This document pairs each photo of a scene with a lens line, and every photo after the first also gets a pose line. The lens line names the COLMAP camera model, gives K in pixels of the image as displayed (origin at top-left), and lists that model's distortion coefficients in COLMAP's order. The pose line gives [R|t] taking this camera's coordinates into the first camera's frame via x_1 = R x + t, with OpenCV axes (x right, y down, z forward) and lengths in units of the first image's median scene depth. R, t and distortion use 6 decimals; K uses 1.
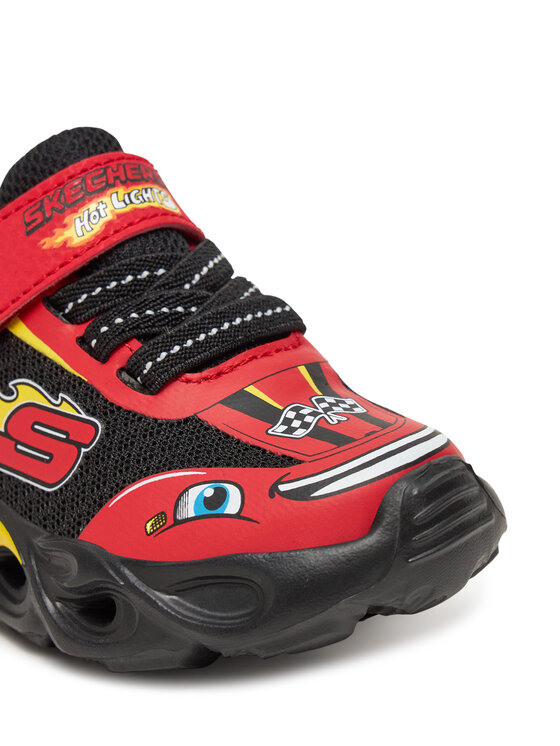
lens RADIAL K [[3263.5, 0, 279.4], [0, 3263.5, 375.0], [0, 0, 1]] dist [-0.569531, 0.000000]
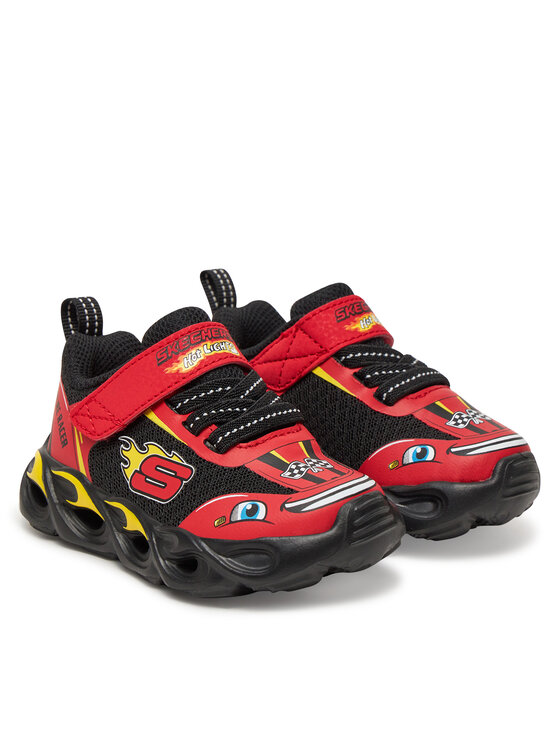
lens RADIAL K [[3263.5, 0, 280.3], [0, 3263.5, 371.7], [0, 0, 1]] dist [-0.569531, 0.000000]
pose [[0.998850, 0.047166, -0.008658, 0.009196], [-0.047385, 0.998509, -0.027102, 0.008172], [0.007367, 0.027481, 0.999595, -0.890309]]
